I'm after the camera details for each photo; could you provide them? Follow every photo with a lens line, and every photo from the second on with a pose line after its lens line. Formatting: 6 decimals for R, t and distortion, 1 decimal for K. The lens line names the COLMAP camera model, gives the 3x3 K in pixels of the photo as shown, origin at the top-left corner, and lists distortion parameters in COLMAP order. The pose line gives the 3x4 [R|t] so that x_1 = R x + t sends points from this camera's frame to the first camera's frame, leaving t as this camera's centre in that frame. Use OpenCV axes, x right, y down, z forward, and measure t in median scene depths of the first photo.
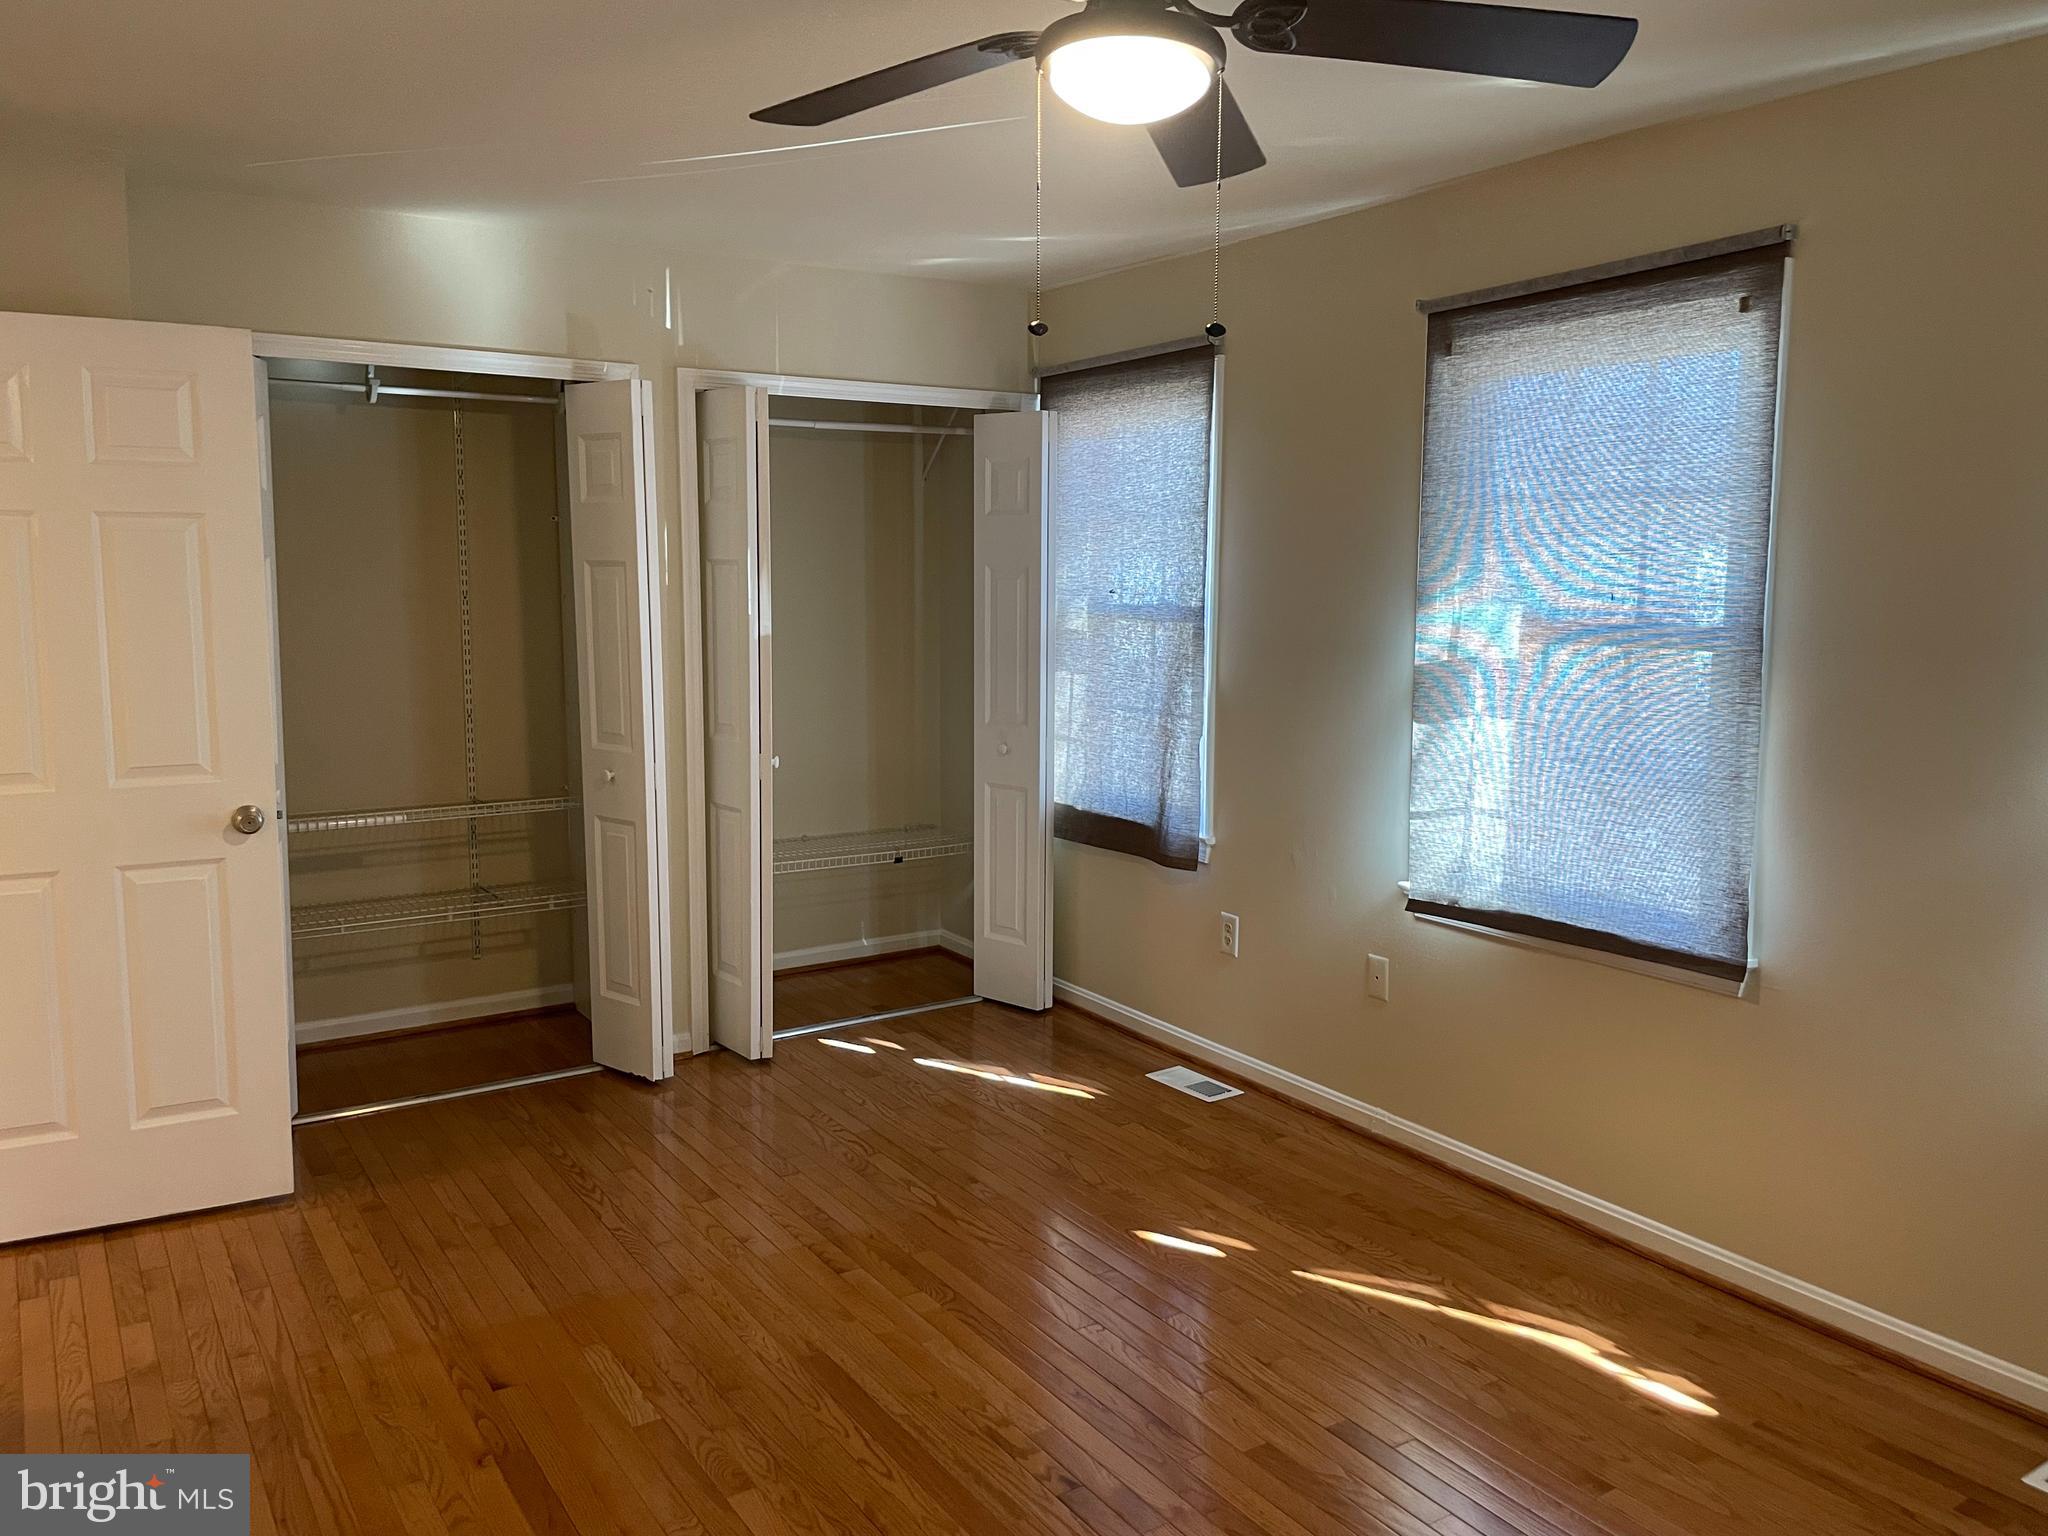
lens RADIAL K [[1555.9, 0, 1024.8], [0, 1555.9, 769.8], [0, 0, 1]] dist [0.077334, -0.113029]
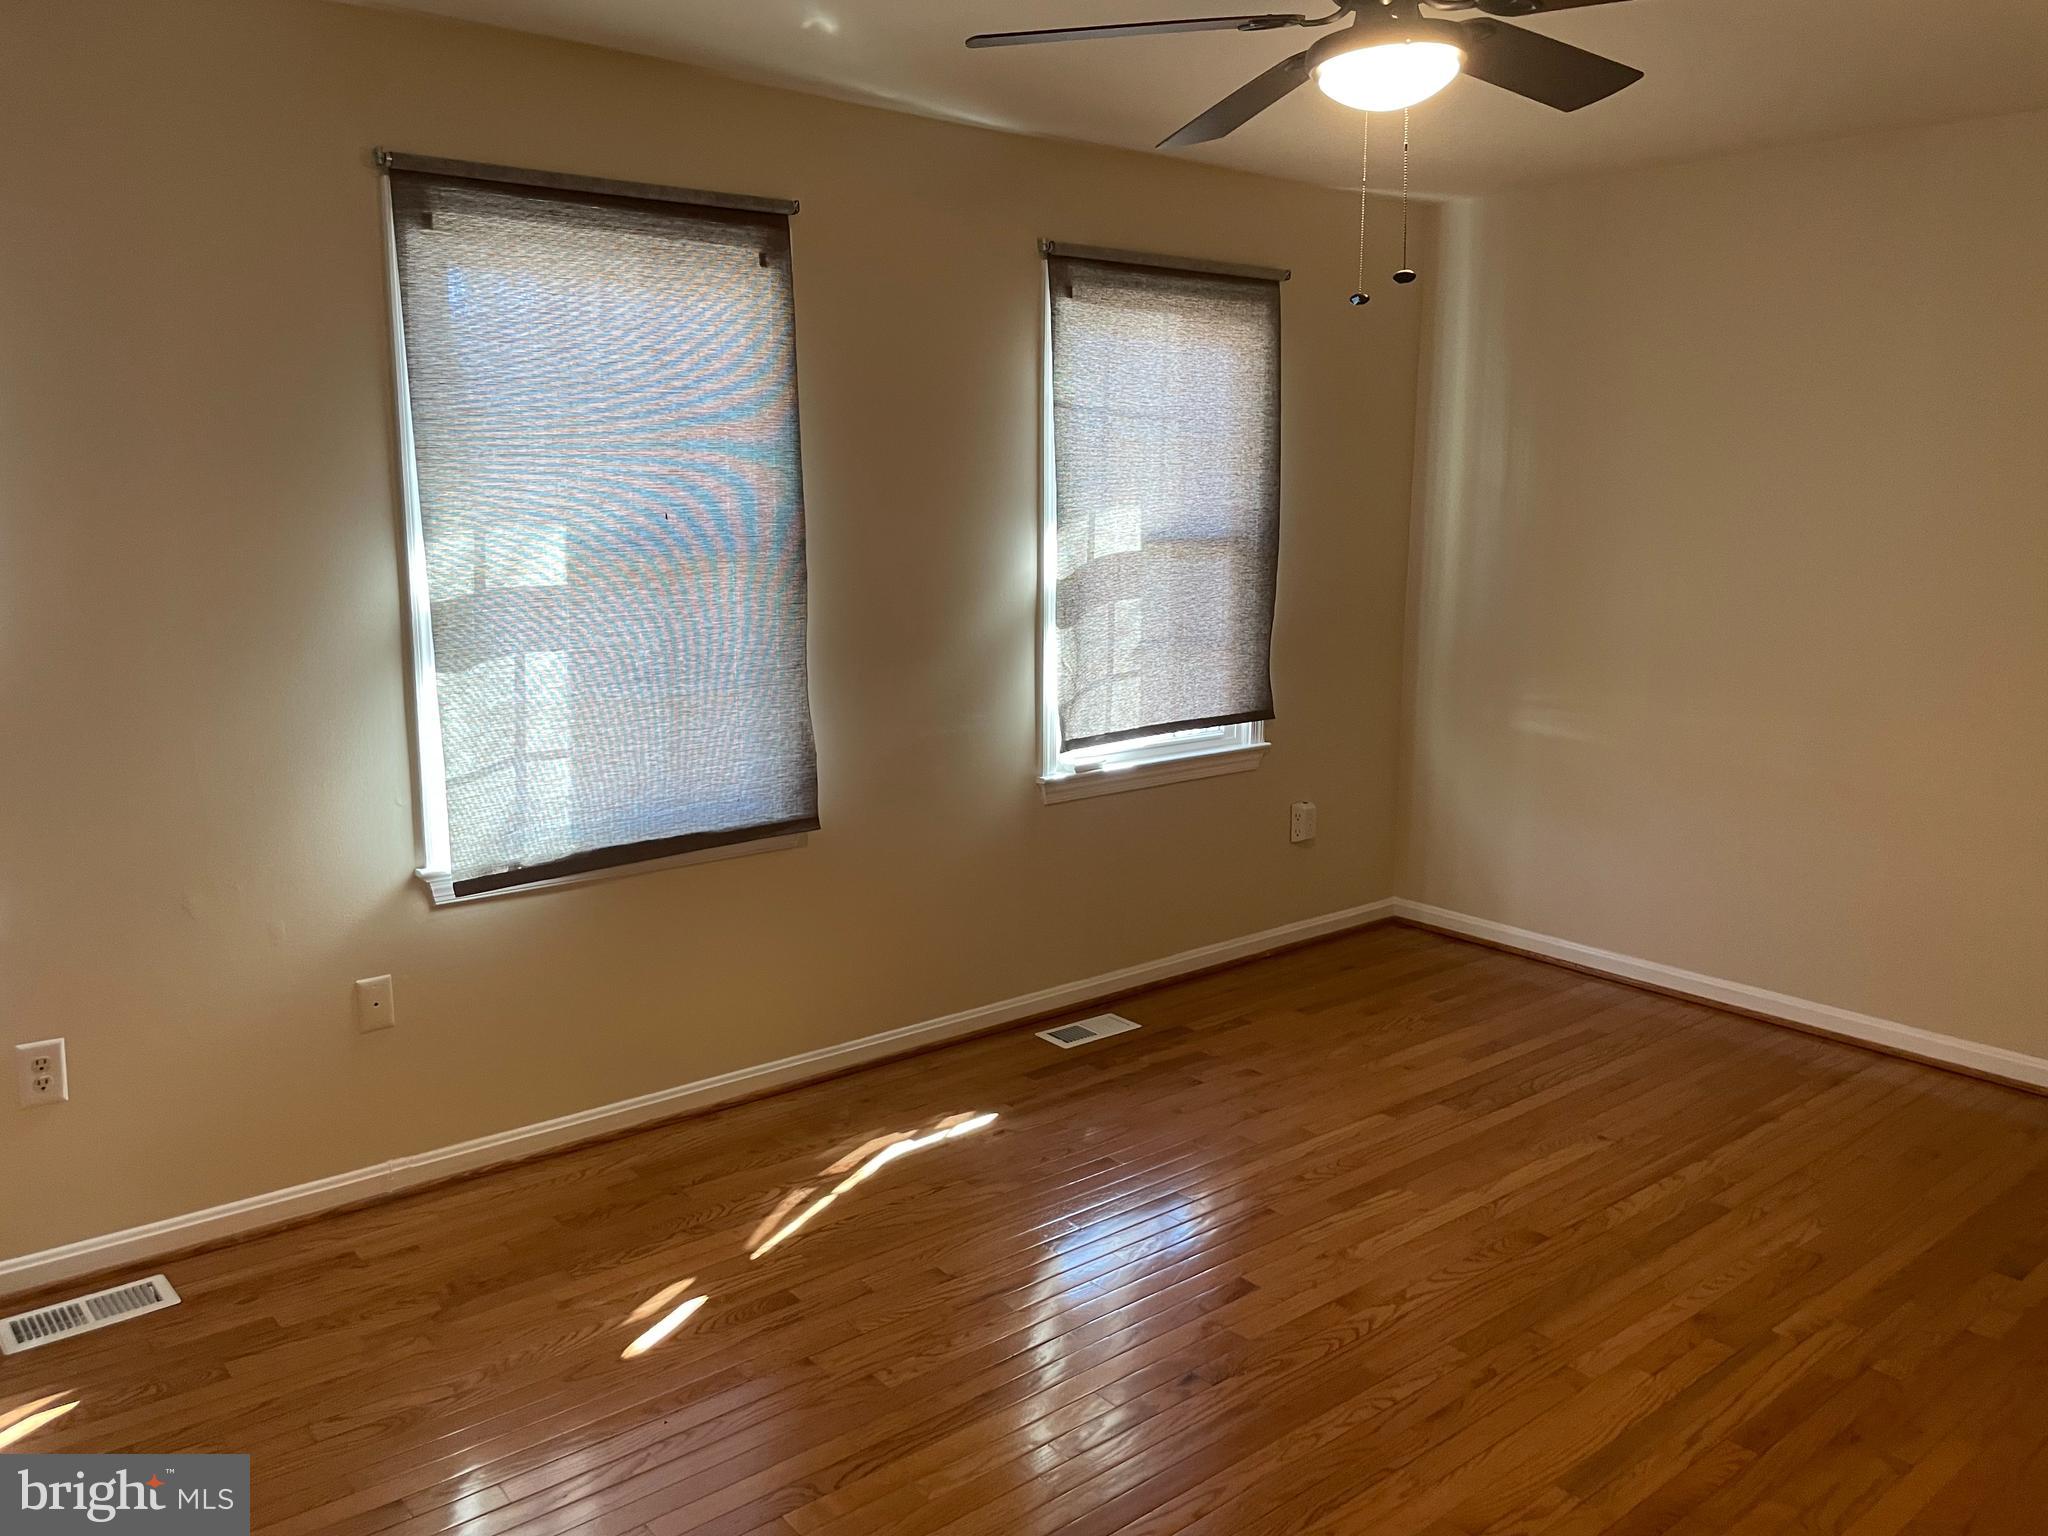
lens RADIAL K [[1555.9, 0, 1033.2], [0, 1555.9, 765.7], [0, 0, 1]] dist [0.077334, -0.113029]
pose [[-0.124557, -0.174810, 0.976692, -0.673352], [0.123747, 0.973935, 0.190098, -0.111931], [-0.984465, 0.144541, -0.099678, 0.857099]]
